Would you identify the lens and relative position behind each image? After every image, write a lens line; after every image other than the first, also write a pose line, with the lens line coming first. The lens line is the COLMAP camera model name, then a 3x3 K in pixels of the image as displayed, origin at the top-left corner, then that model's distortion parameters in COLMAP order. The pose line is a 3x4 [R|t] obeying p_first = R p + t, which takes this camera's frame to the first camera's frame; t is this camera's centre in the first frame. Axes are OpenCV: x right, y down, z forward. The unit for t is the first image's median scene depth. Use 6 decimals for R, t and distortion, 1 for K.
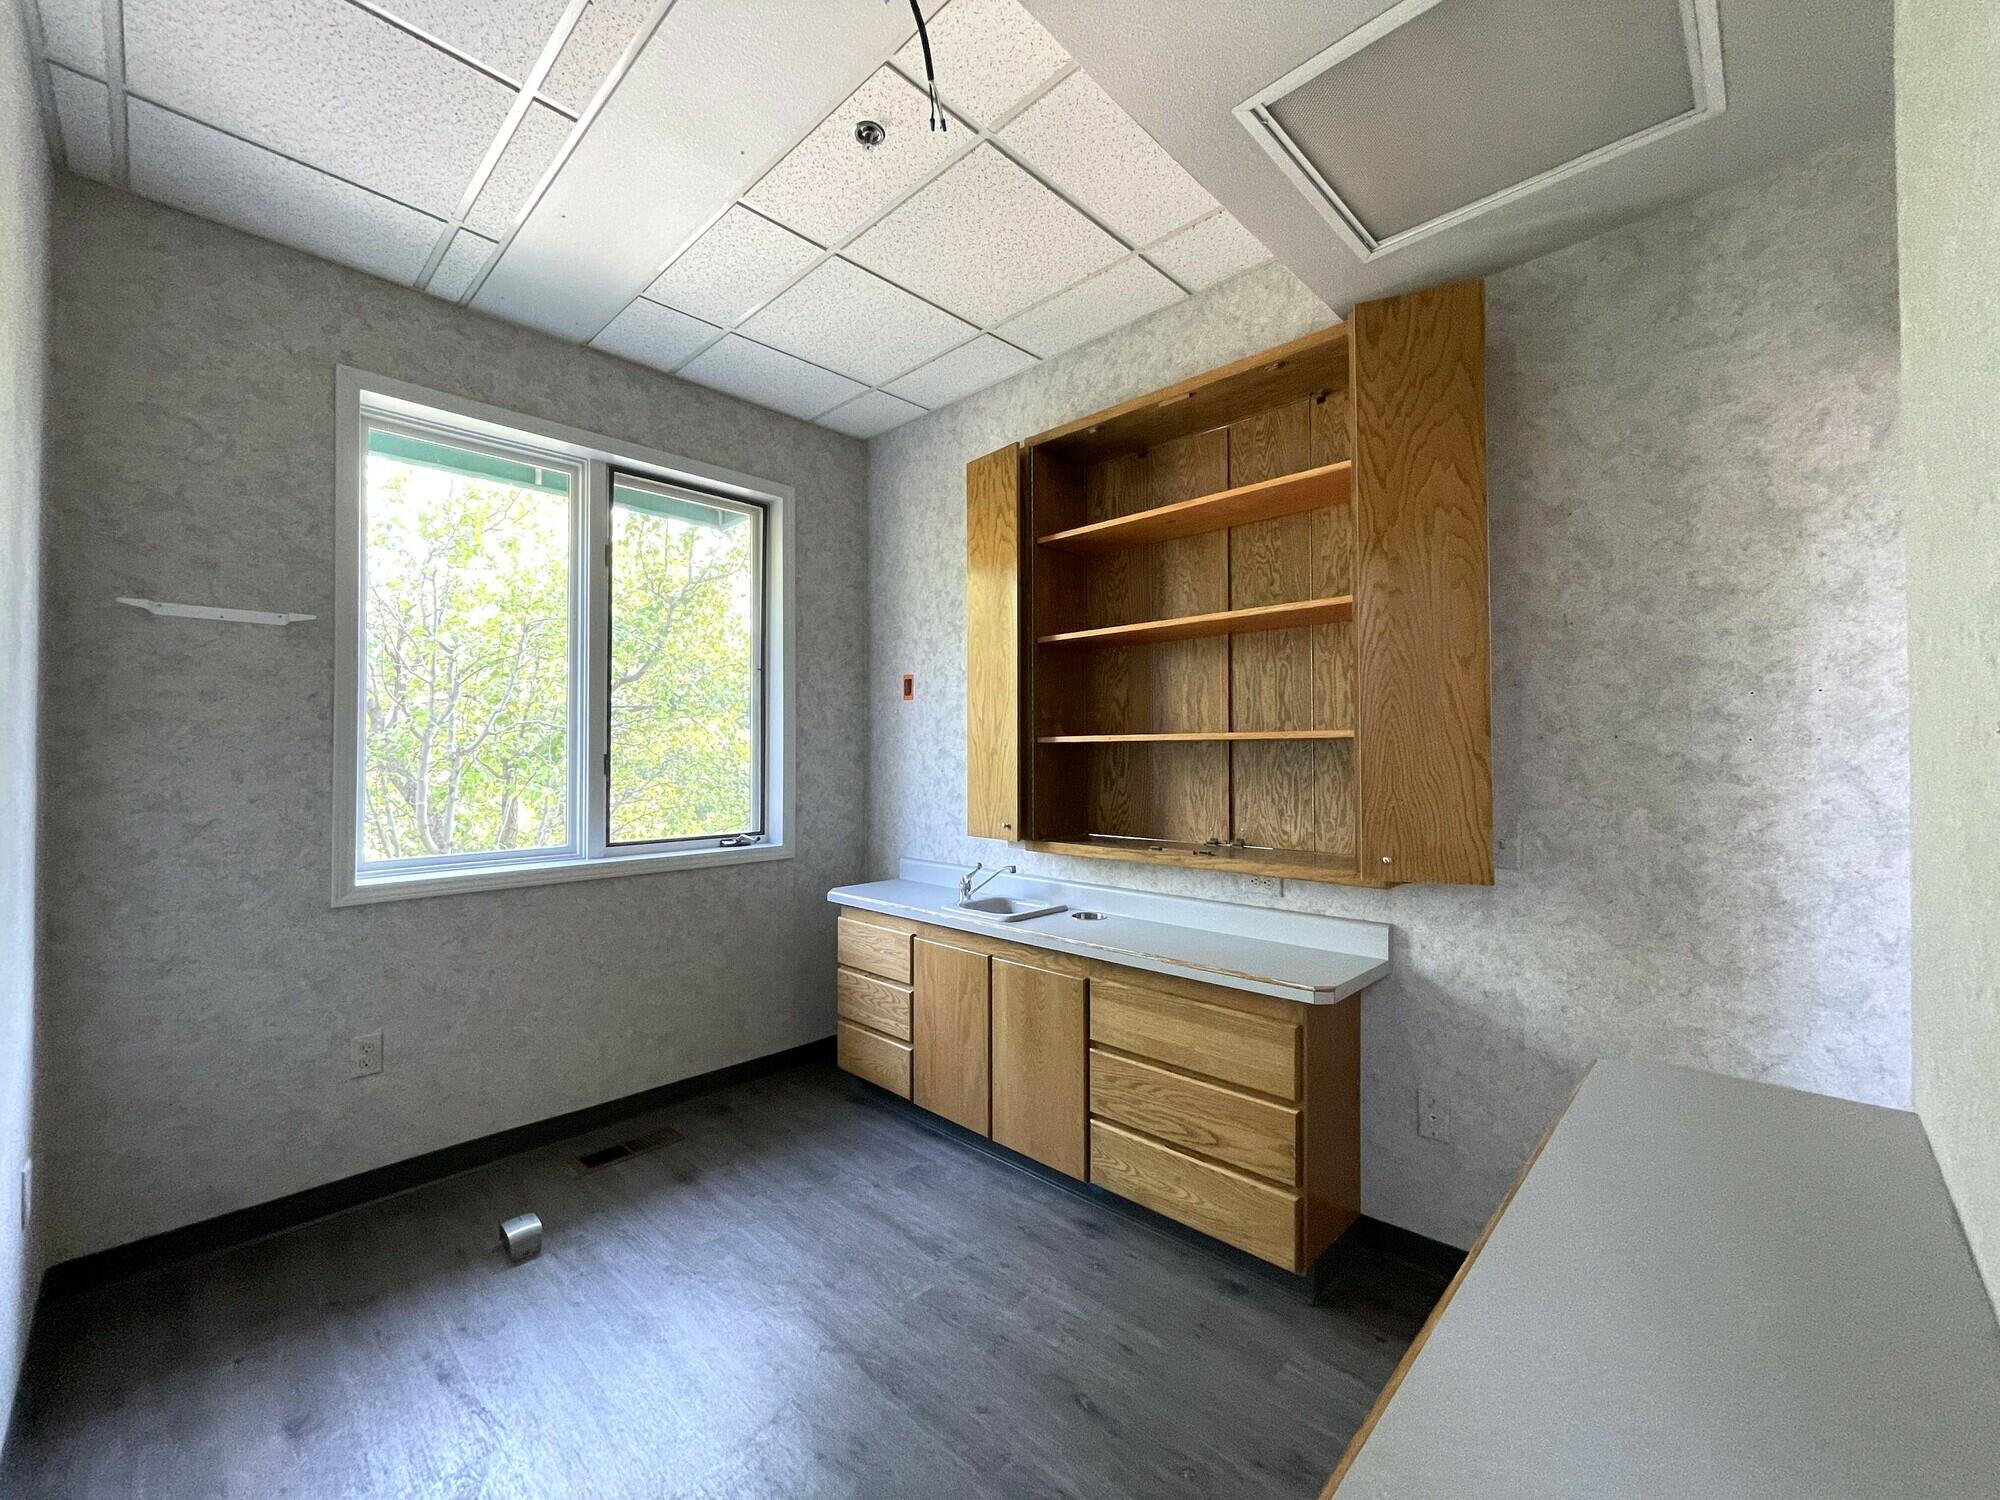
lens RADIAL K [[810.1, 0, 990.6], [0, 810.1, 731.6], [0, 0, 1]] dist [0.026948, -0.000093]
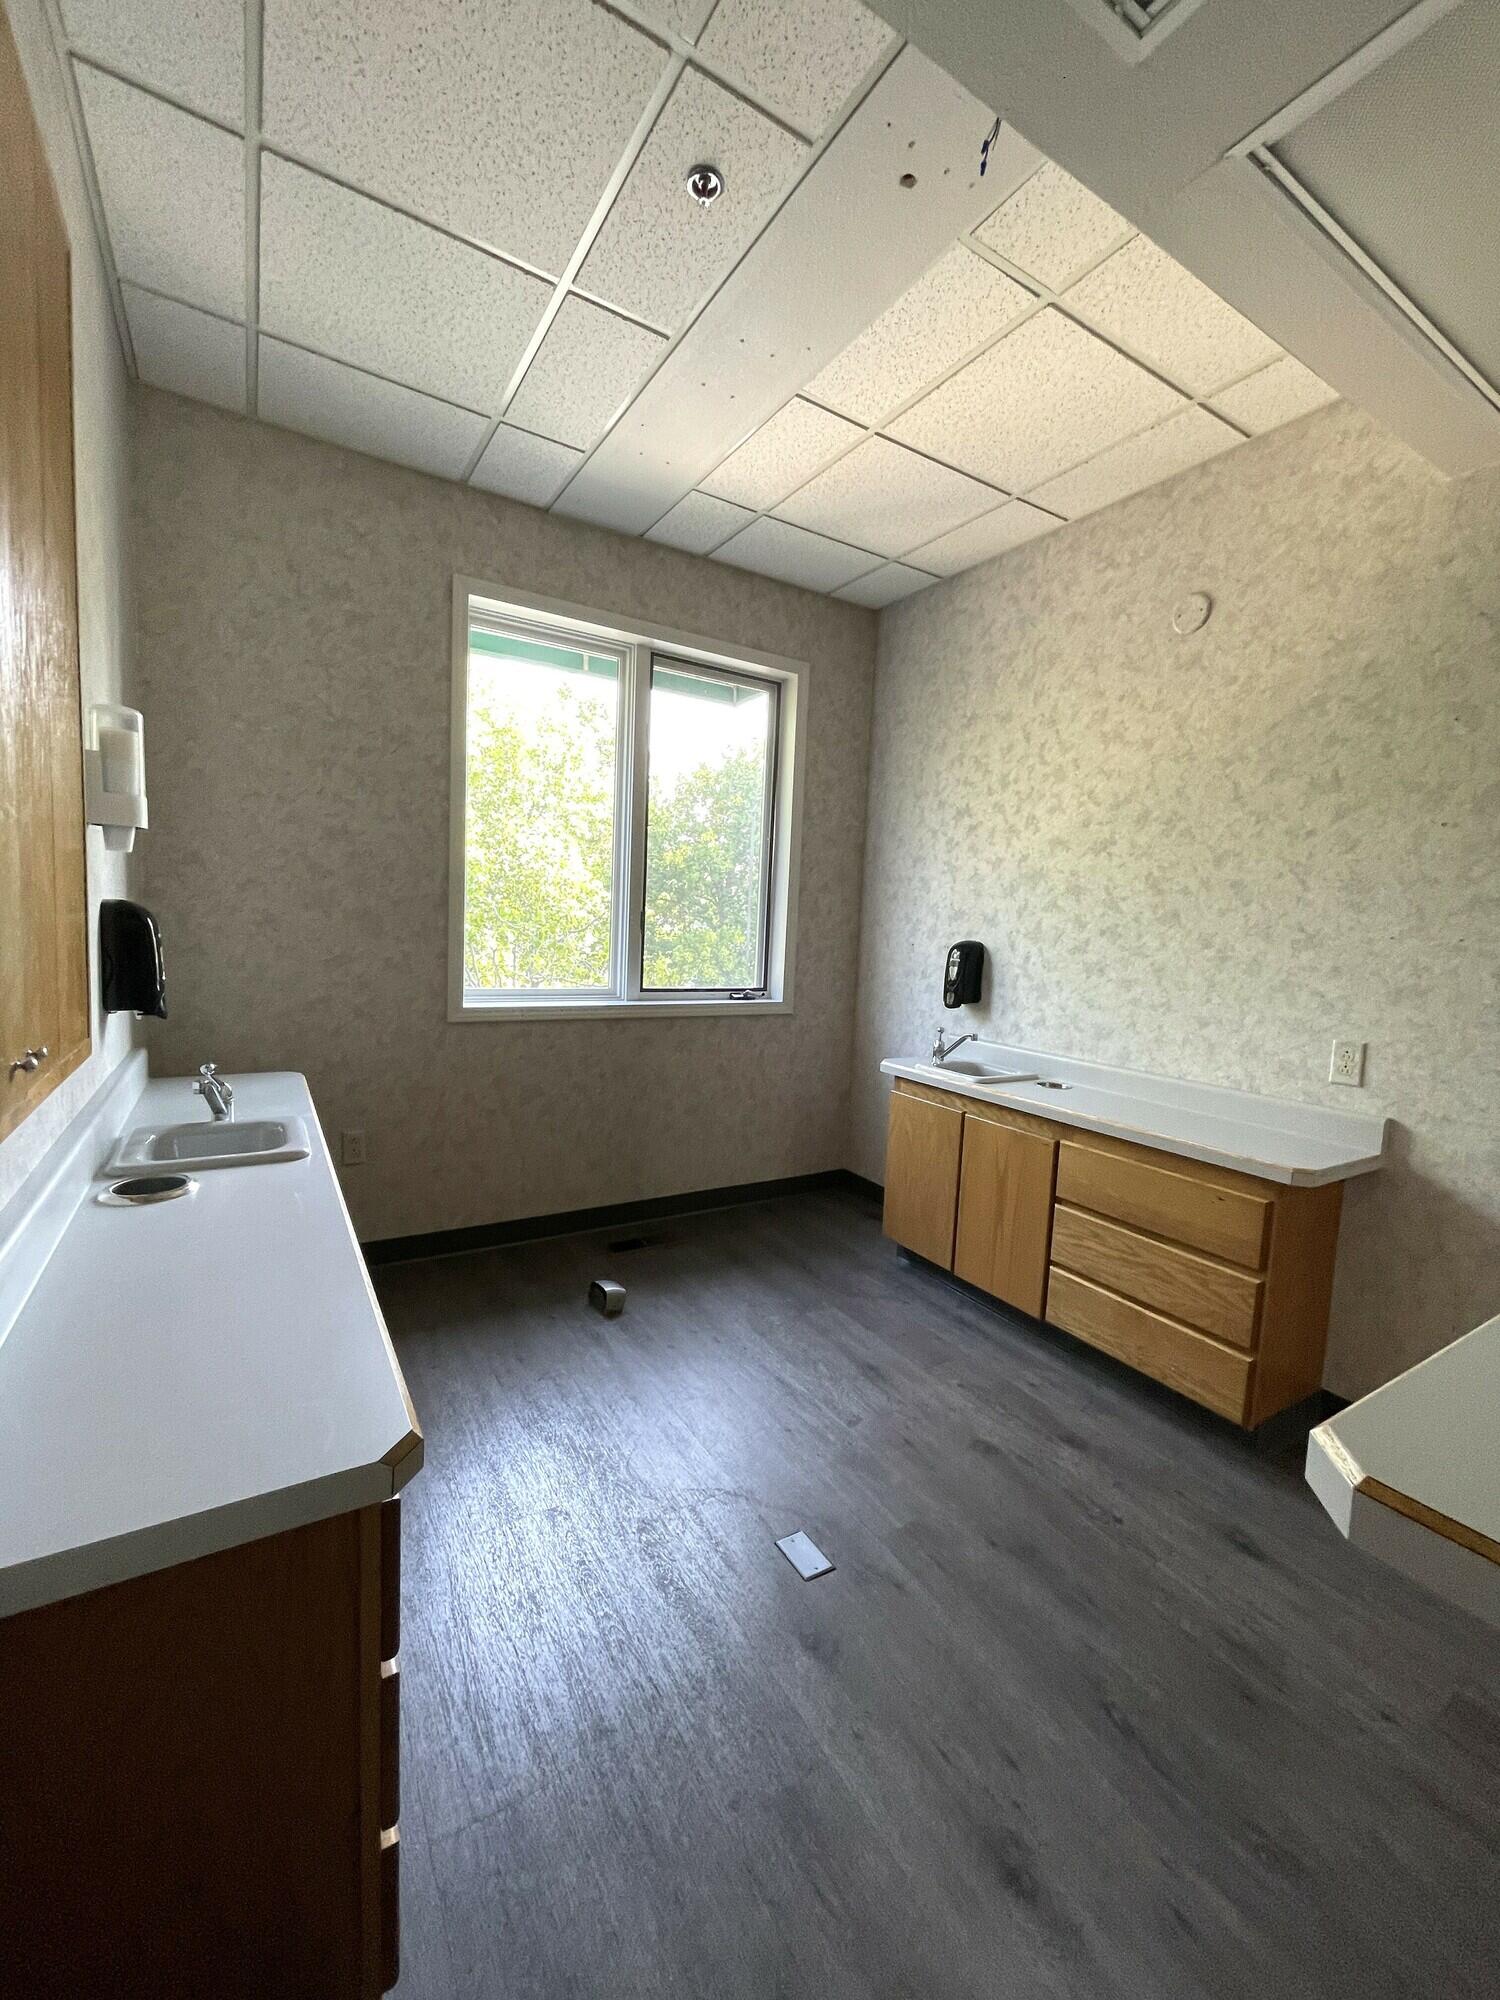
lens RADIAL K [[804.8, 0, 750.0], [0, 804.8, 1000.0], [0, 0, 1]] dist [-0.002346, -0.000641]
pose [[0.979585, 0.060249, -0.191787, -0.091698], [-0.035227, 0.990716, 0.131303, -0.003005], [0.197918, -0.121866, 0.972614, -0.085627]]
